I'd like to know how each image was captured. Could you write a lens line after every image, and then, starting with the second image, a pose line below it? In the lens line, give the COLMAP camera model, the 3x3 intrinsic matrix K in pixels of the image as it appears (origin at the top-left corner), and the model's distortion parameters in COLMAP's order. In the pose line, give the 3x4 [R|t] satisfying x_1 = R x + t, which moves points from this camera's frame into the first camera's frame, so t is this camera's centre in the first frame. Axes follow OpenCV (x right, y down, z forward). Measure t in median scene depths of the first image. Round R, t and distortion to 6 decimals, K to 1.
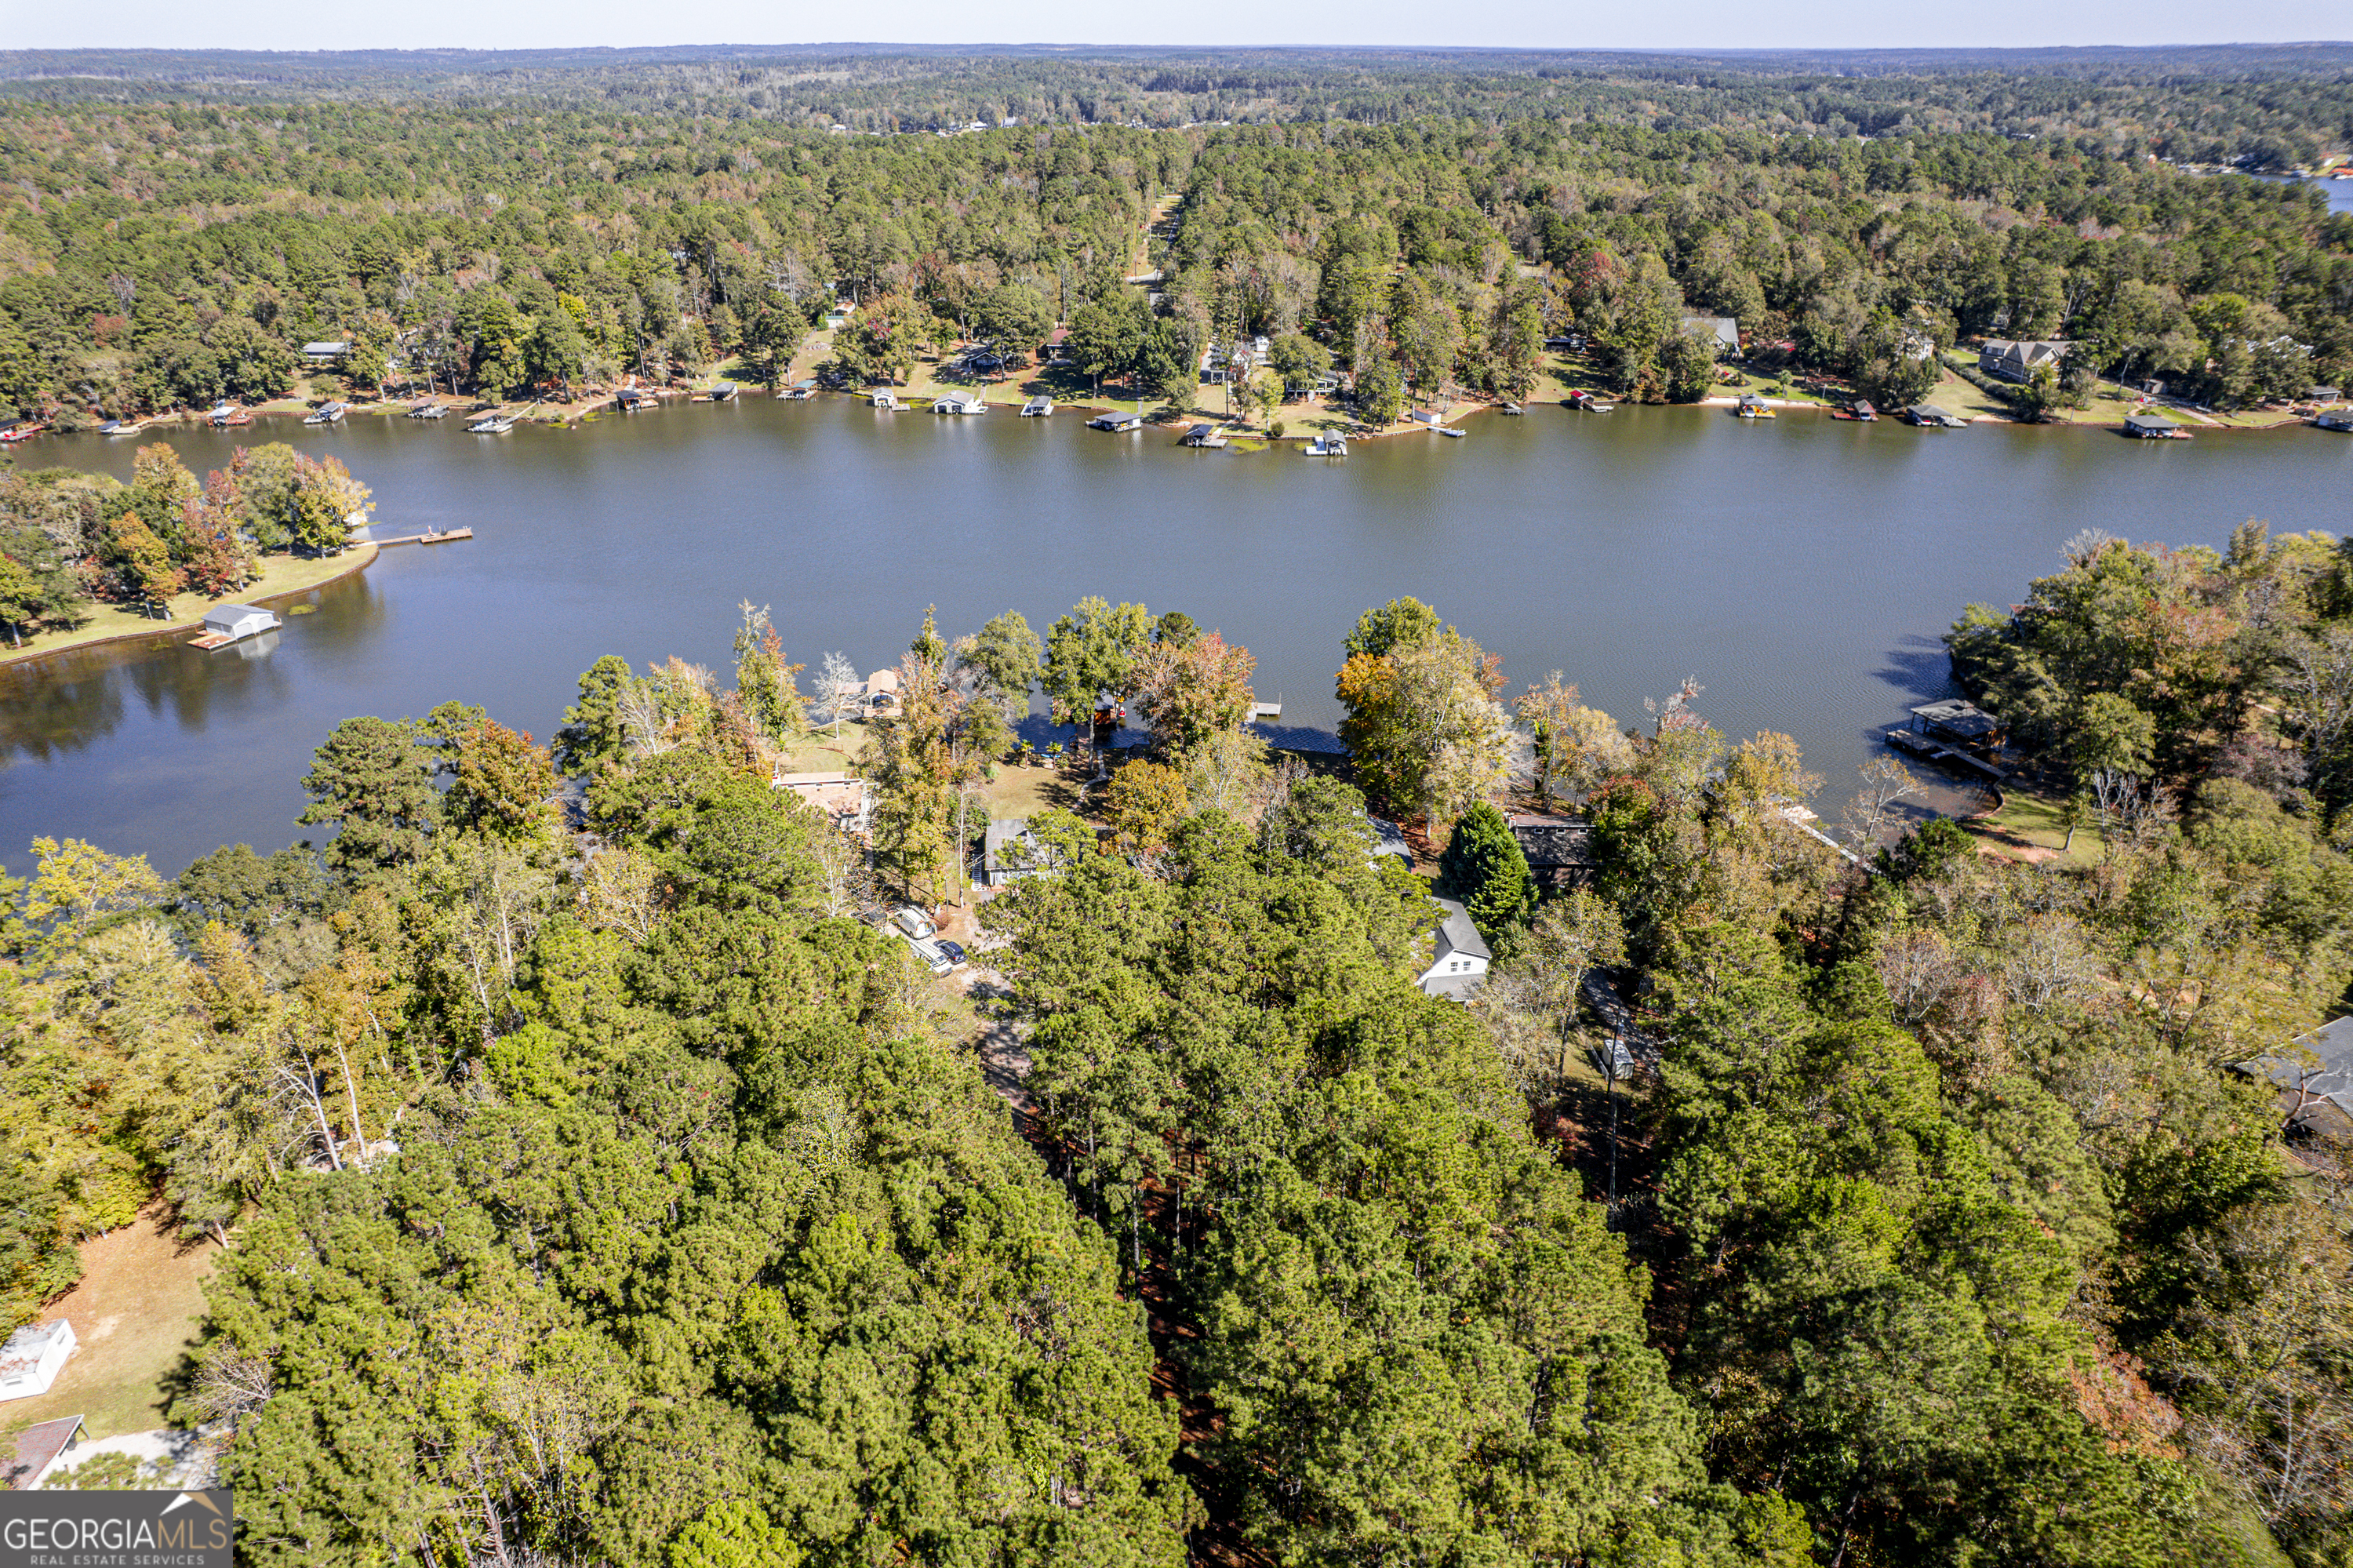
lens RADIAL K [[1499.7, 0, 1193.2], [0, 1499.7, 781.4], [0, 0, 1]] dist [-0.063056, 0.055599]
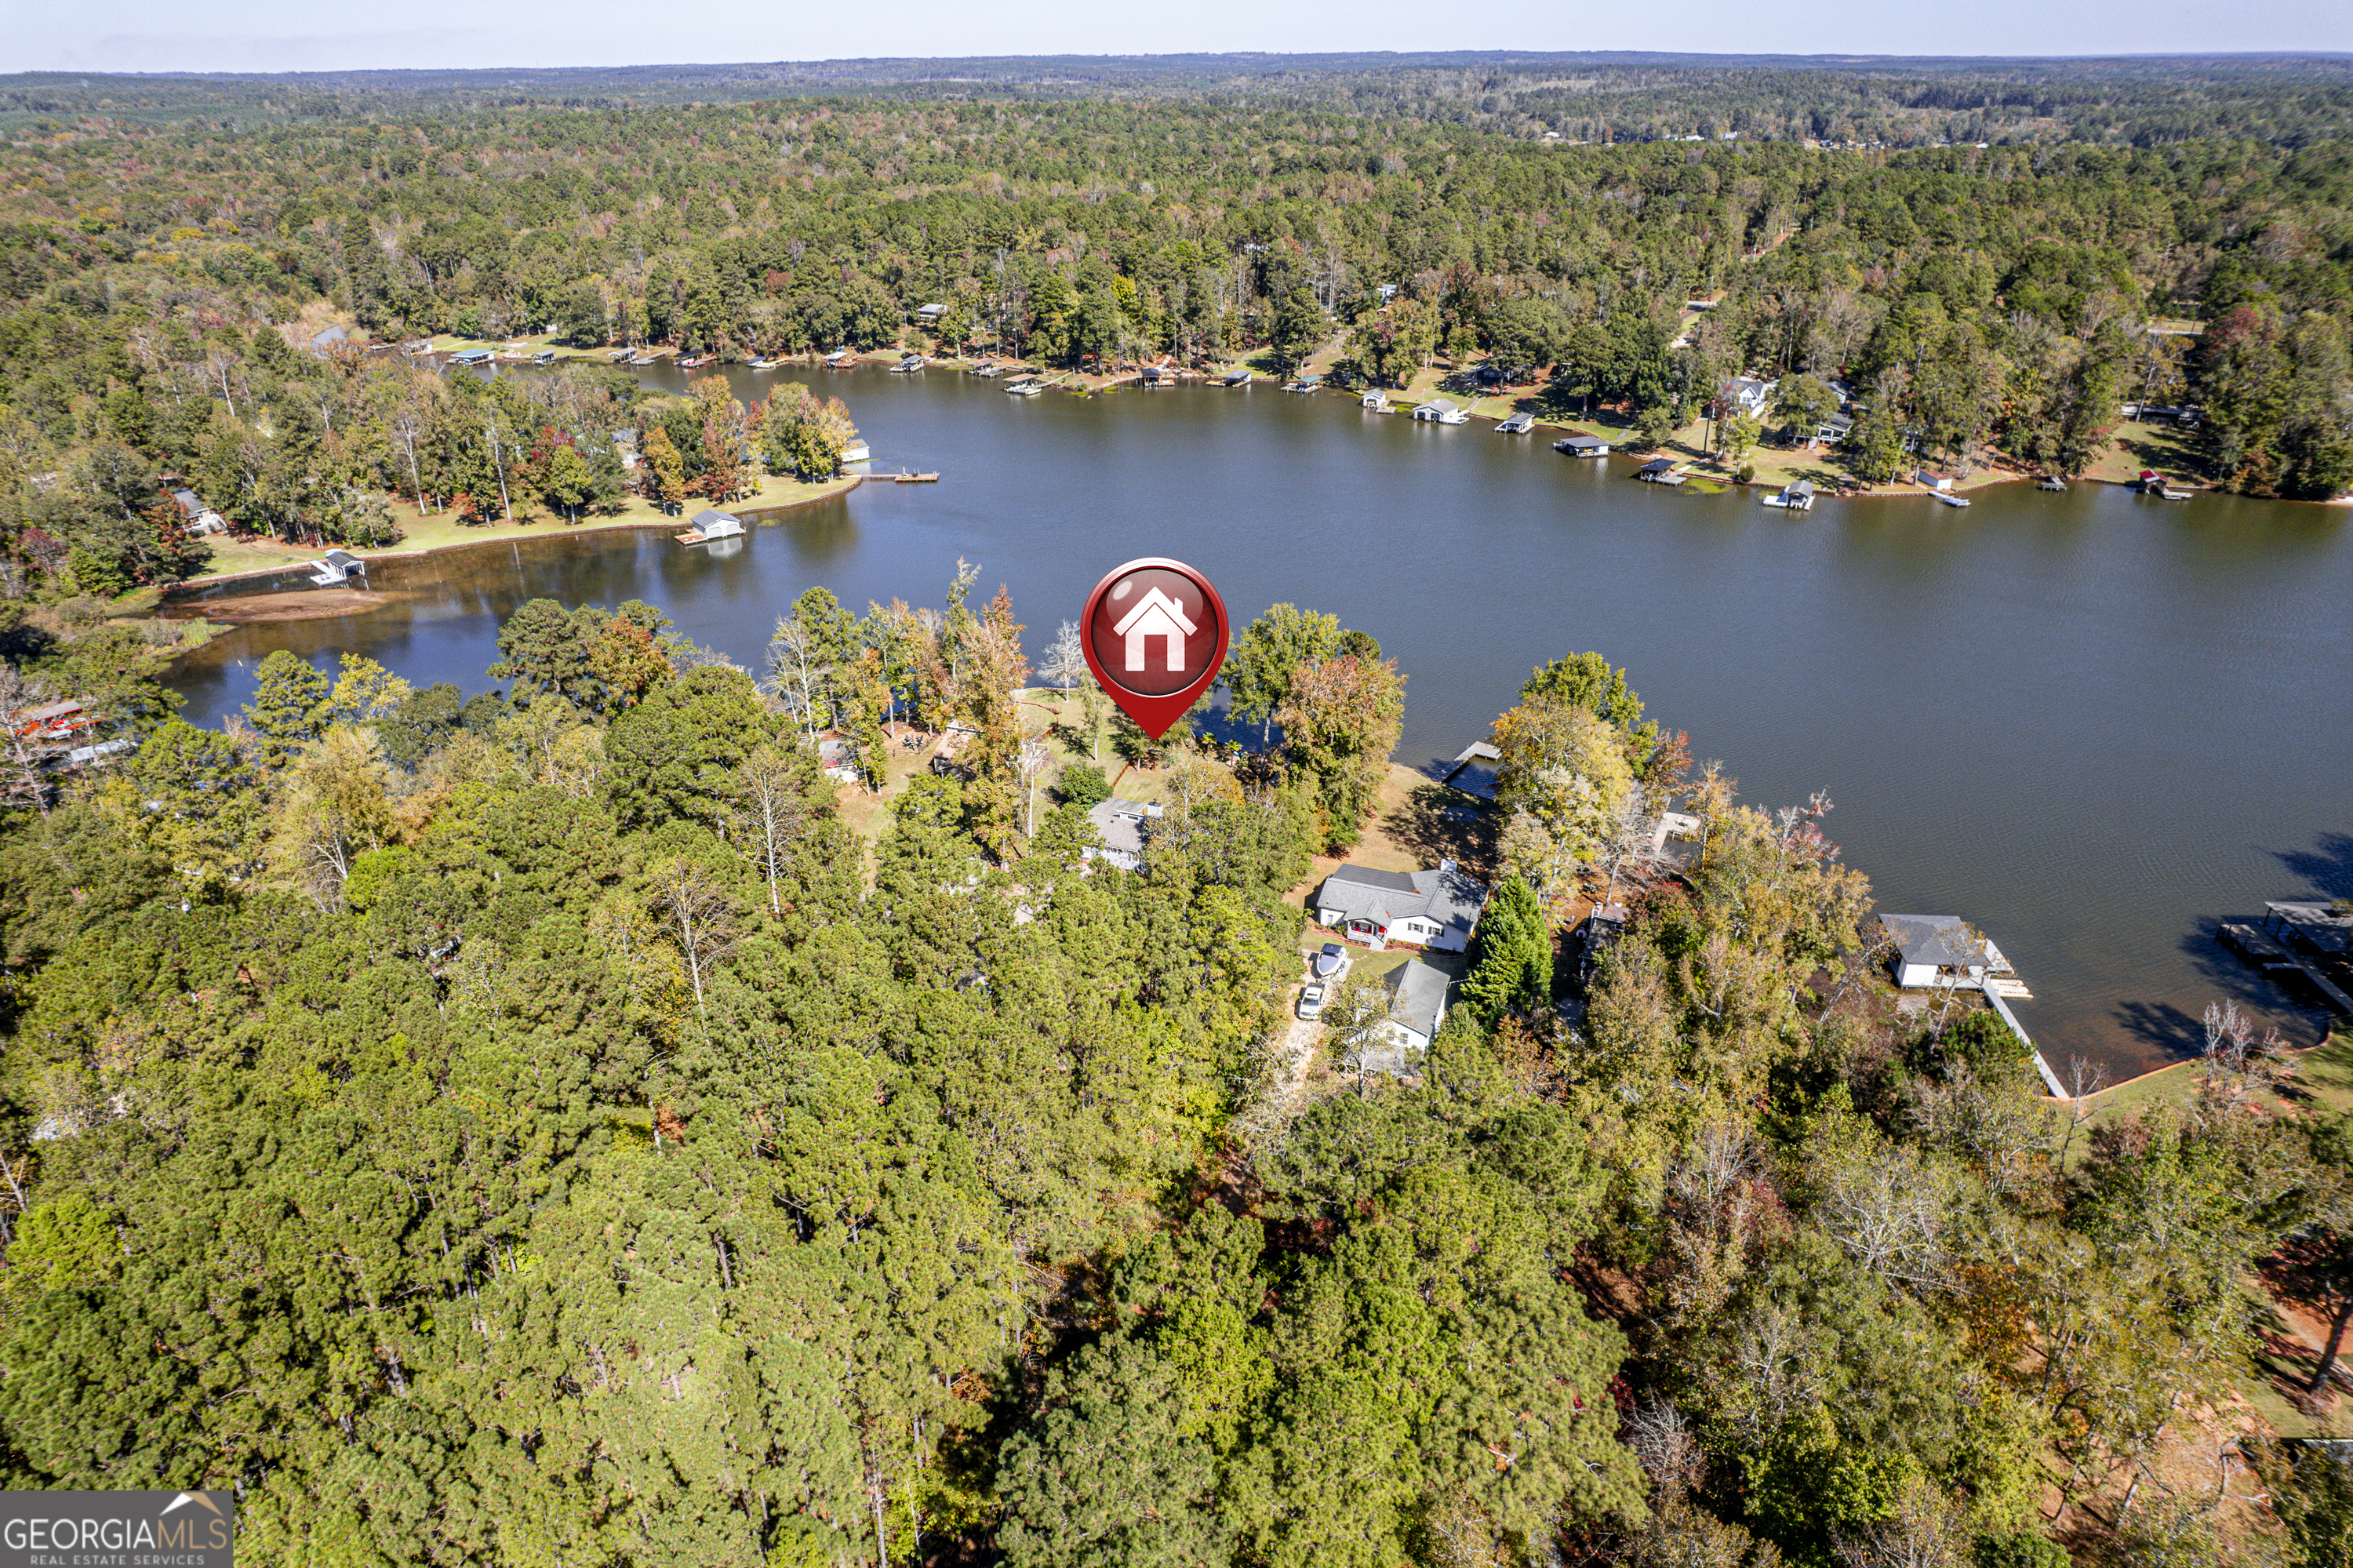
lens RADIAL K [[1499.7, 0, 1193.2], [0, 1499.7, 781.4], [0, 0, 1]] dist [-0.063056, 0.055599]
pose [[0.896768, 0.194203, -0.397609, 0.140979], [-0.195916, 0.979932, 0.036755, -0.014748], [0.396768, 0.044937, 0.916819, 0.027504]]
